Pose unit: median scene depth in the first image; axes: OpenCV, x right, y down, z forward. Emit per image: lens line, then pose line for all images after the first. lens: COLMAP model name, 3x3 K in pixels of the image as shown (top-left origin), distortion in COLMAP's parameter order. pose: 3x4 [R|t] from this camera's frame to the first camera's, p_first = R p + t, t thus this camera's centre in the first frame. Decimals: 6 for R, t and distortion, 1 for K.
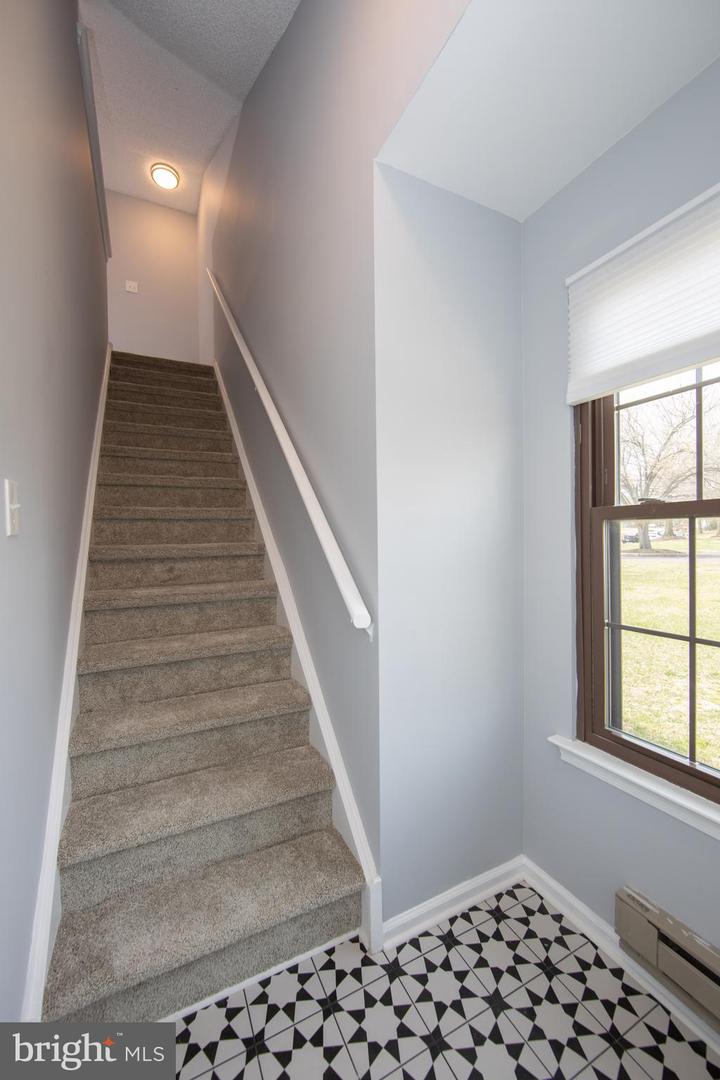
lens RADIAL K [[424.7, 0, 353.4], [0, 424.7, 538.2], [0, 0, 1]] dist [-0.006957, 0.001087]
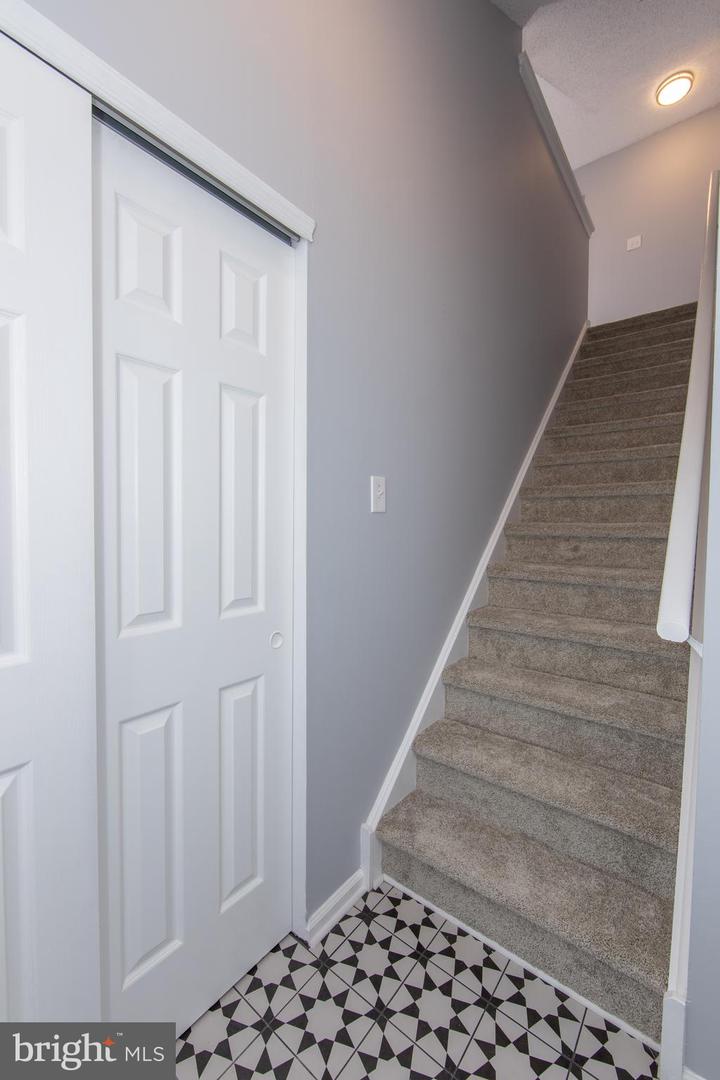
lens RADIAL K [[424.7, 0, 349.3], [0, 424.7, 536.9], [0, 0, 1]] dist [-0.006957, 0.001087]
pose [[0.429660, 0.051613, -0.901515, 0.306387], [-0.011354, 0.998595, 0.051759, 0.004005], [0.902920, -0.012003, 0.429642, 0.158207]]
